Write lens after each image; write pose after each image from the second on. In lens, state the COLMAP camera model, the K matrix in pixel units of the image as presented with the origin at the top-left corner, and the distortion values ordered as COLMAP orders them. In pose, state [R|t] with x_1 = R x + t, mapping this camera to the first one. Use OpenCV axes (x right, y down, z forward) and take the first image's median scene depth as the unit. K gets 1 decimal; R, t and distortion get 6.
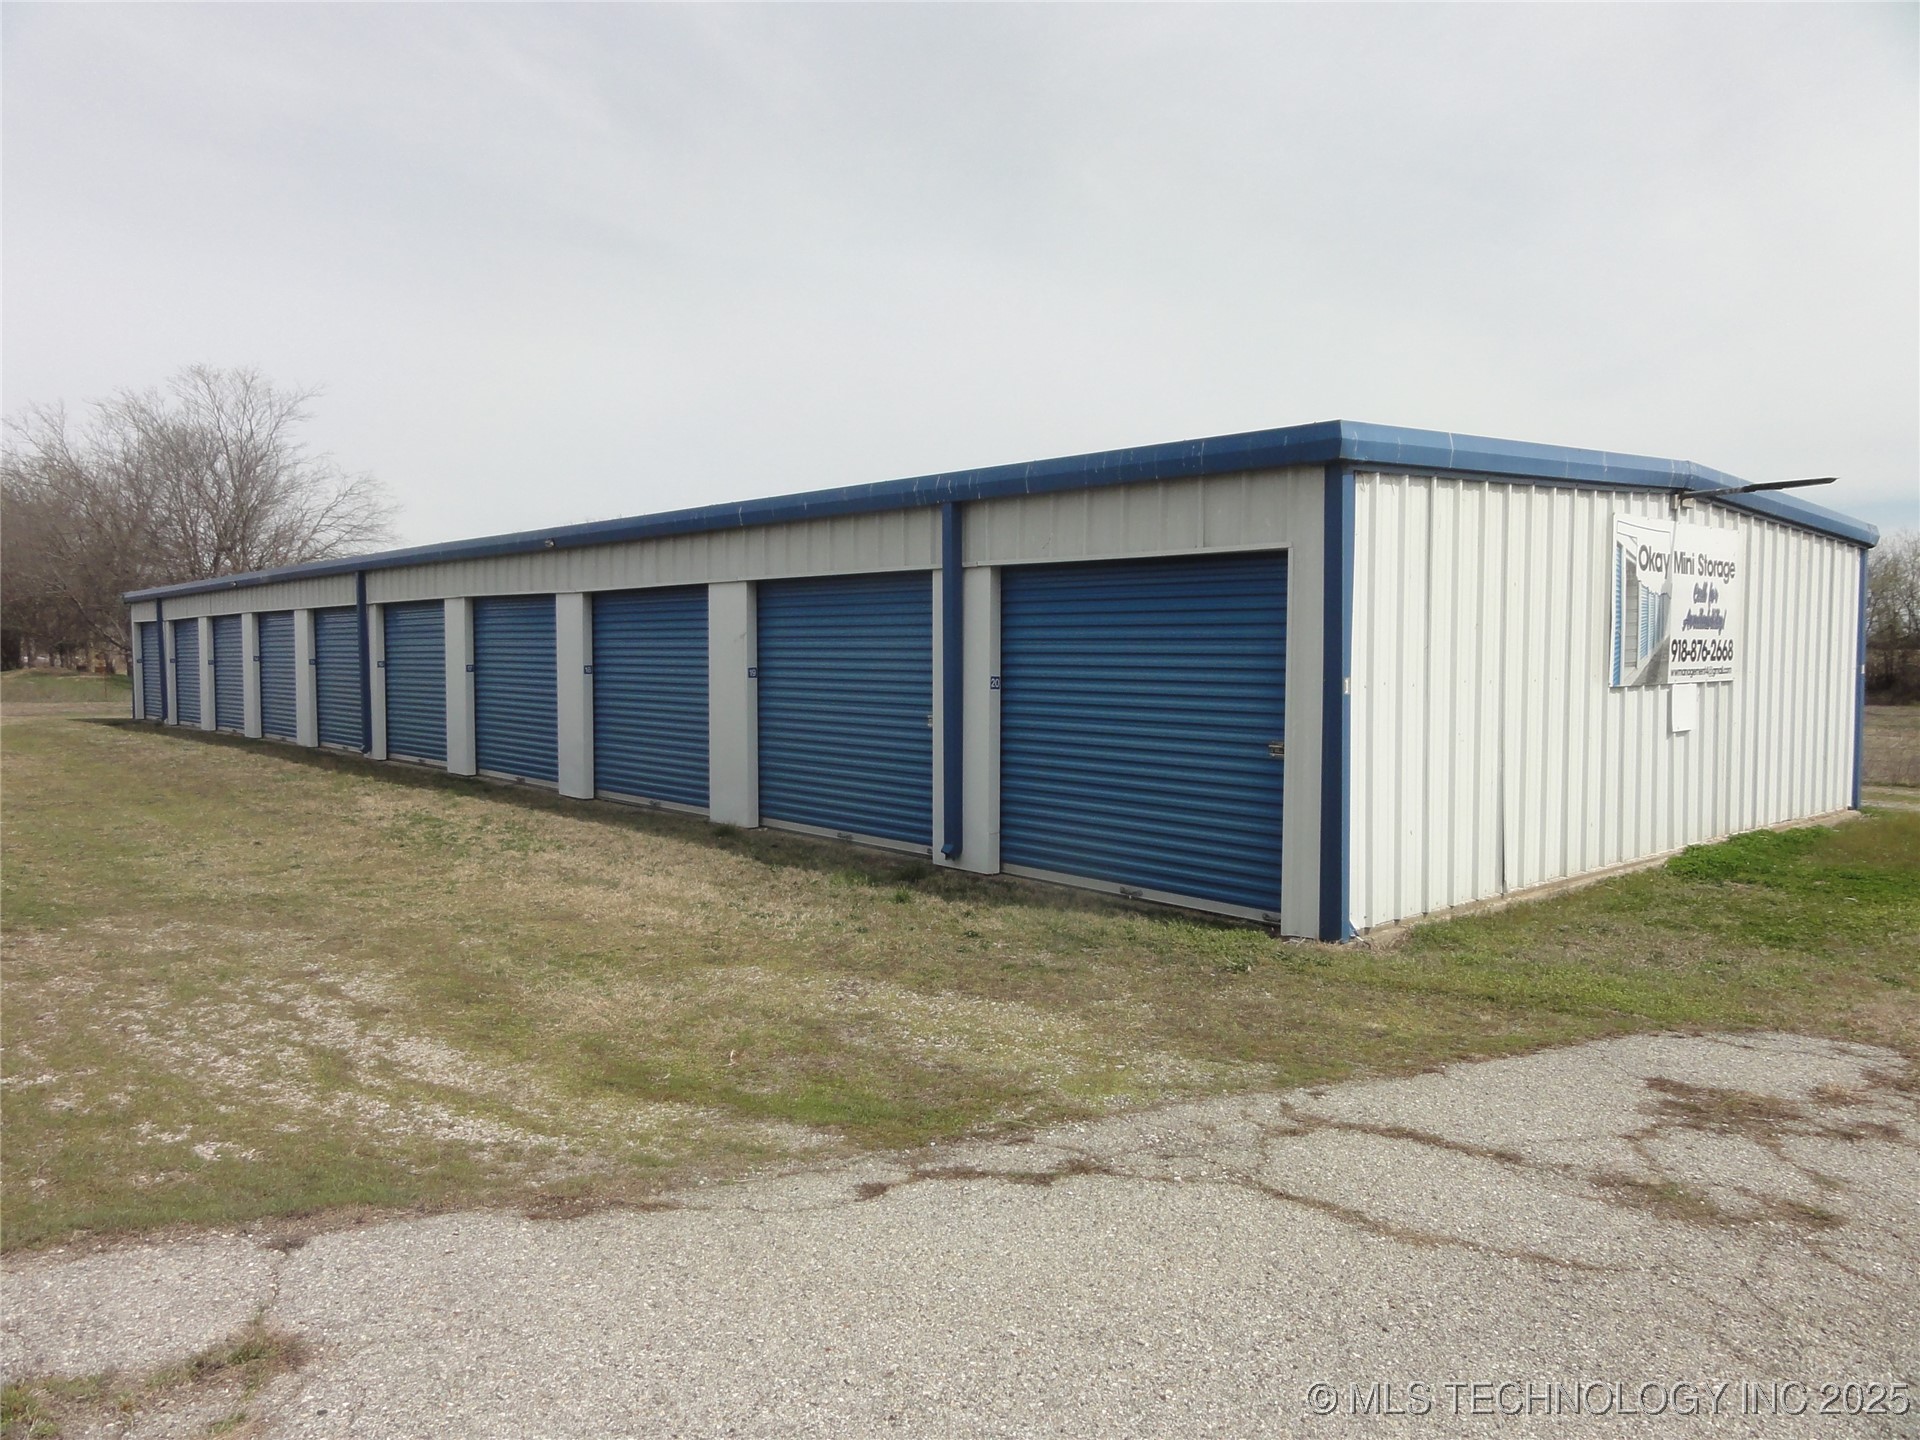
lens RADIAL K [[1350.0, 0, 935.7], [0, 1350.0, 715.2], [0, 0, 1]] dist [0.010682, -0.003103]
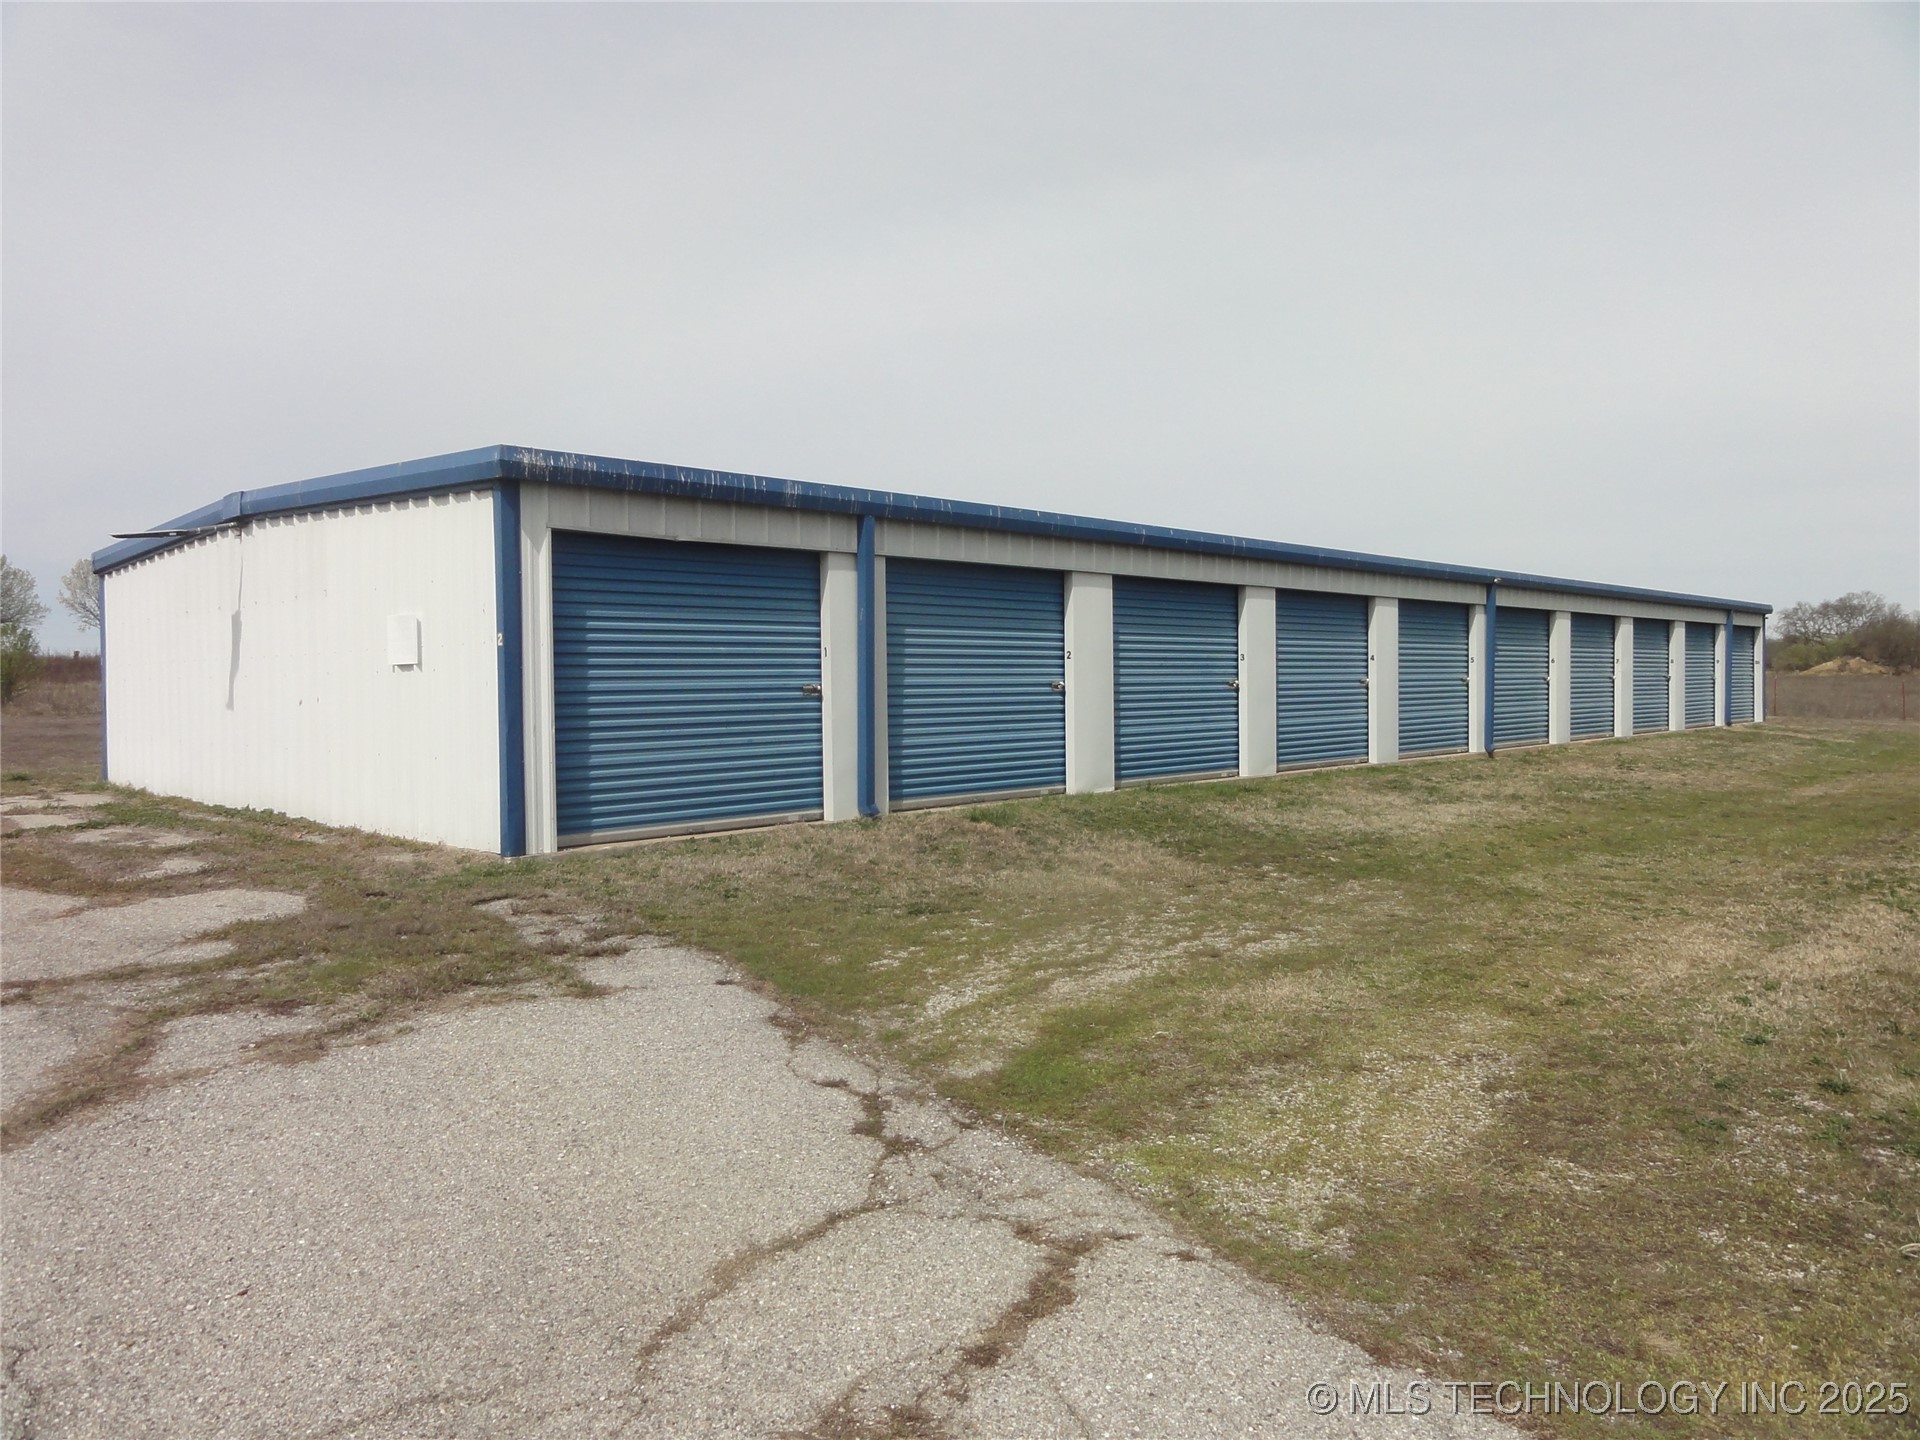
lens RADIAL K [[1350.0, 0, 950.9], [0, 1350.0, 724.4], [0, 0, 1]] dist [0.010682, -0.003103]
pose [[0.076233, 0.025025, -0.996776, 0.460148], [-0.037814, 0.999038, 0.022190, -0.005865], [0.996373, 0.036000, 0.077106, 0.380720]]
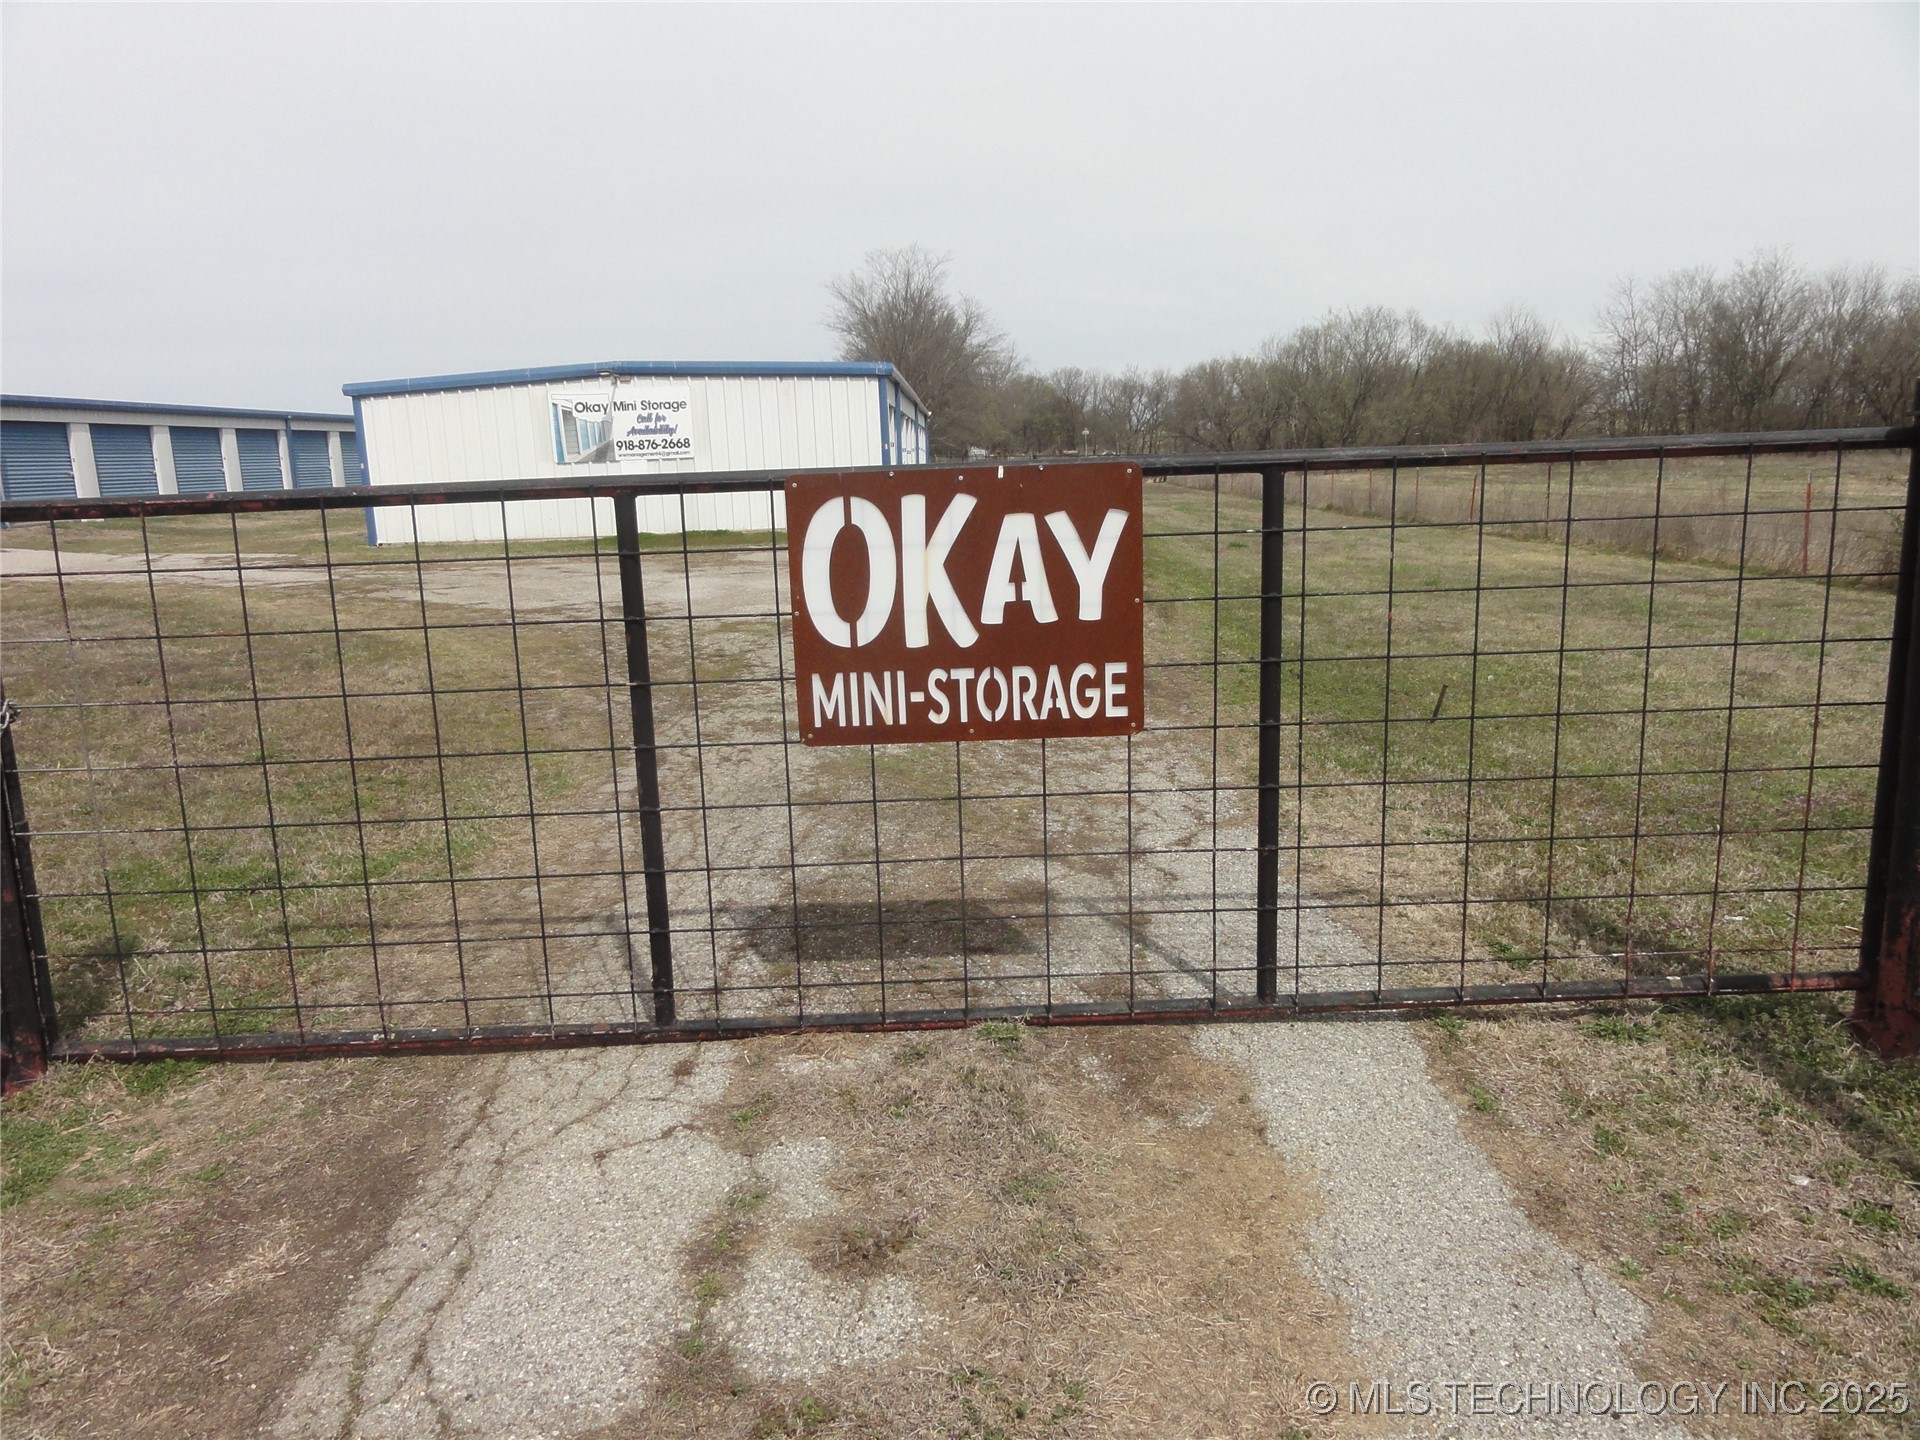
lens RADIAL K [[1350.0, 0, 952.7], [0, 1350.0, 719.8], [0, 0, 1]] dist [0.010682, -0.003103]
pose [[0.747883, 0.099781, -0.656289, 2.593368], [0.005032, 0.987758, 0.155911, 0.058835], [0.663812, -0.119906, 0.738225, -0.384042]]
